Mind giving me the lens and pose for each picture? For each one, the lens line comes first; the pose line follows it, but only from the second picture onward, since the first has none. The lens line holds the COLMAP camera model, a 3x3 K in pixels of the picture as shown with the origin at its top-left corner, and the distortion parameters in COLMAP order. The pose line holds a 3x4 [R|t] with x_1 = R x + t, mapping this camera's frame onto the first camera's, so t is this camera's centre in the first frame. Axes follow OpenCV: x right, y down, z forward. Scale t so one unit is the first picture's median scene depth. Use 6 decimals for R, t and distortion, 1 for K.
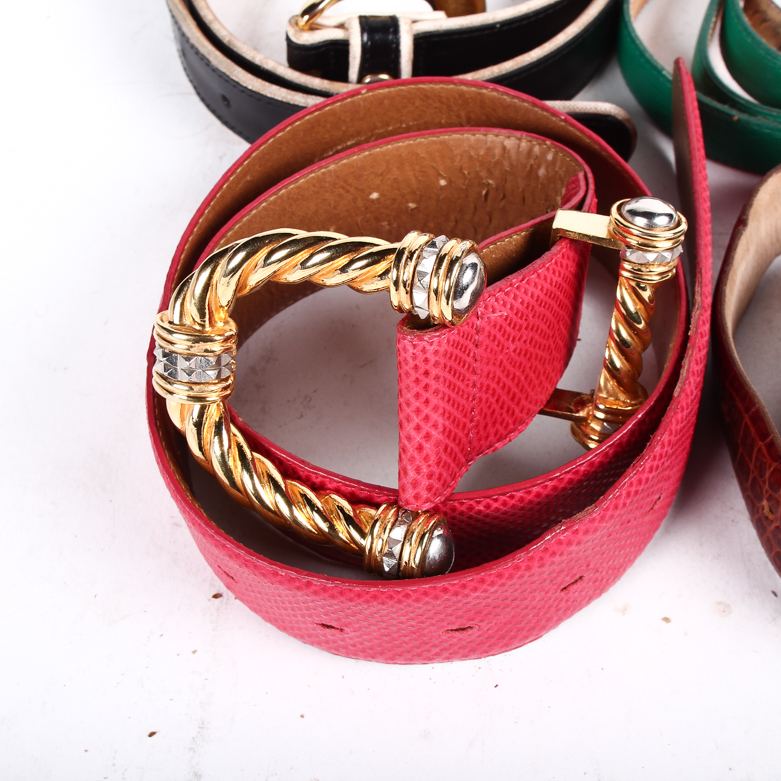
lens RADIAL K [[1327.1, 0, 390.5], [0, 1327.1, 390.5], [0, 0, 1]] dist [-0.105156, 0.093684]
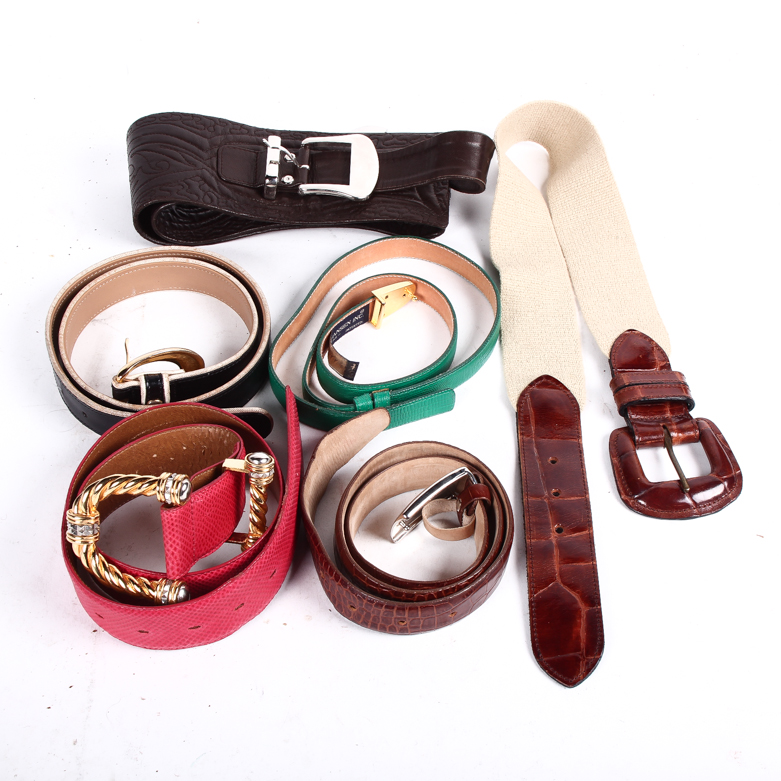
lens RADIAL K [[1327.1, 0, 390.5], [0, 1327.1, 390.5], [0, 0, 1]] dist [-0.105156, 0.093684]
pose [[0.989255, -0.059321, 0.133623, 0.111929], [0.080330, 0.984202, -0.157780, 0.163384], [-0.122152, 0.166818, 0.978392, -1.579134]]
